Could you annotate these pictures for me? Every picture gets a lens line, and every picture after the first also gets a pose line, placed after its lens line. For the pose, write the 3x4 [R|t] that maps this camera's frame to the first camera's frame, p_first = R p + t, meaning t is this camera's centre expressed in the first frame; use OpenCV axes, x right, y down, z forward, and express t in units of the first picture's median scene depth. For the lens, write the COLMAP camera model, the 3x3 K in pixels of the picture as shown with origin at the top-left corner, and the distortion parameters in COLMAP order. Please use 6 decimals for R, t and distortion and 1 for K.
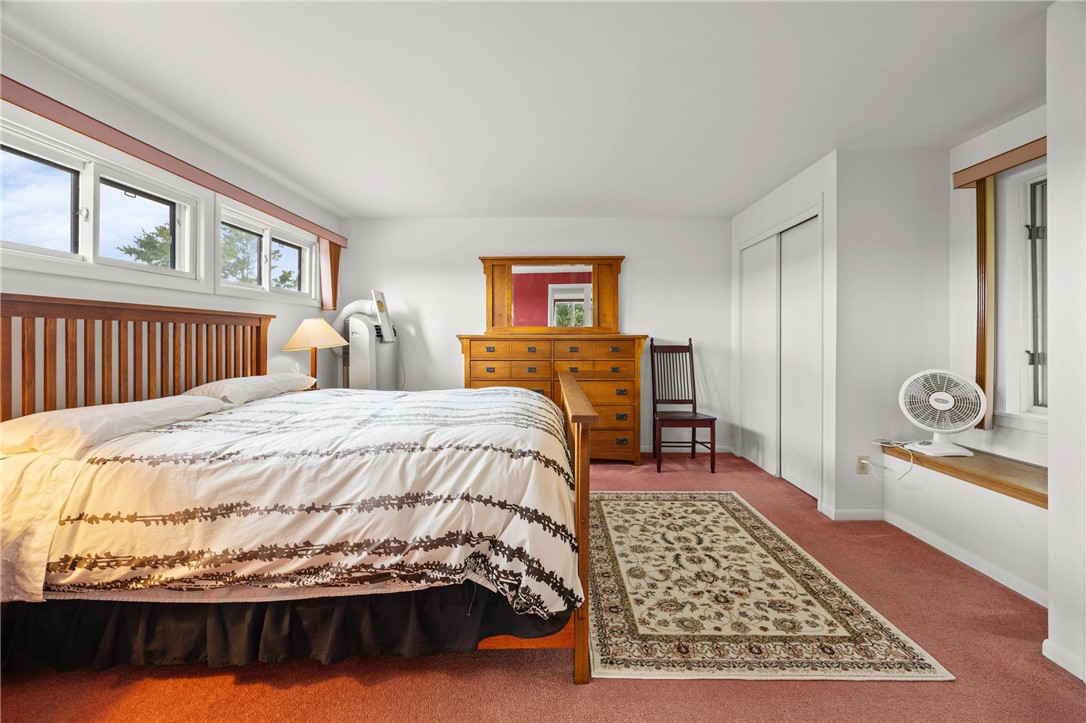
lens RADIAL K [[424.0, 0, 559.4], [0, 424.0, 337.0], [0, 0, 1]] dist [-0.008698, 0.001073]
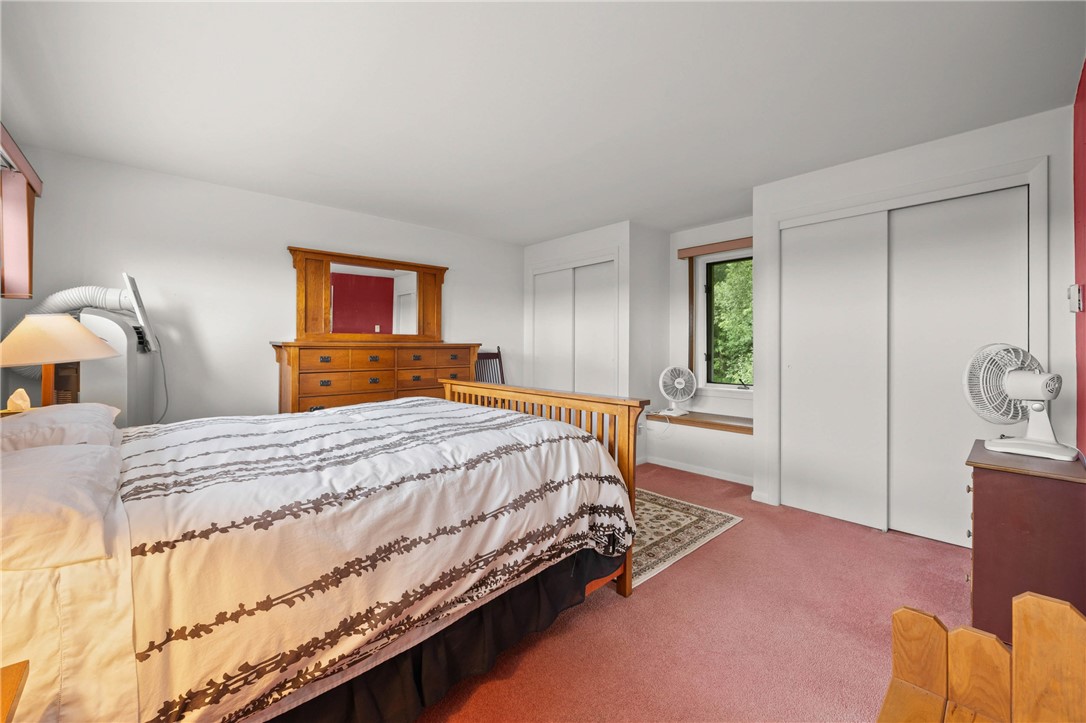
lens RADIAL K [[424.0, 0, 557.5], [0, 424.0, 346.2], [0, 0, 1]] dist [-0.008698, 0.001073]
pose [[0.729385, 0.000581, 0.684103, -0.404632], [-0.002412, 0.999996, 0.001722, 0.000155], [-0.684099, -0.002906, 0.729383, 0.056993]]
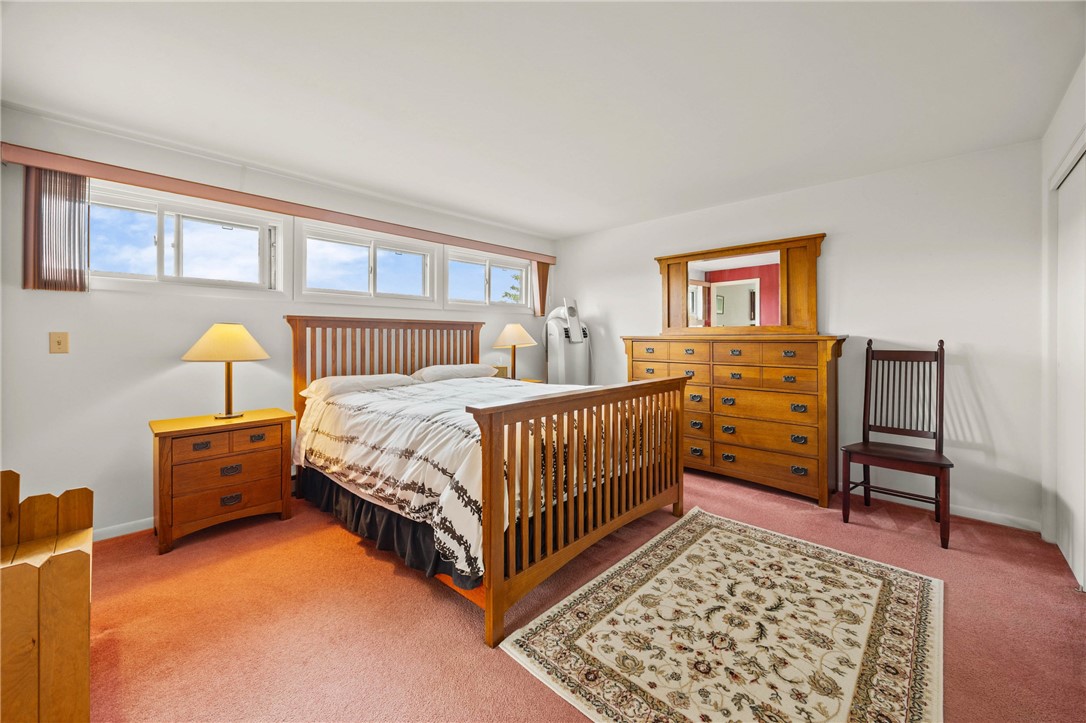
lens RADIAL K [[424.0, 0, 551.6], [0, 424.0, 339.4], [0, 0, 1]] dist [-0.008698, 0.001073]
pose [[0.725350, 0.003904, -0.688369, 0.357659], [-0.000243, 0.999985, 0.005415, -0.002098], [0.688380, -0.003761, 0.725340, 0.113565]]
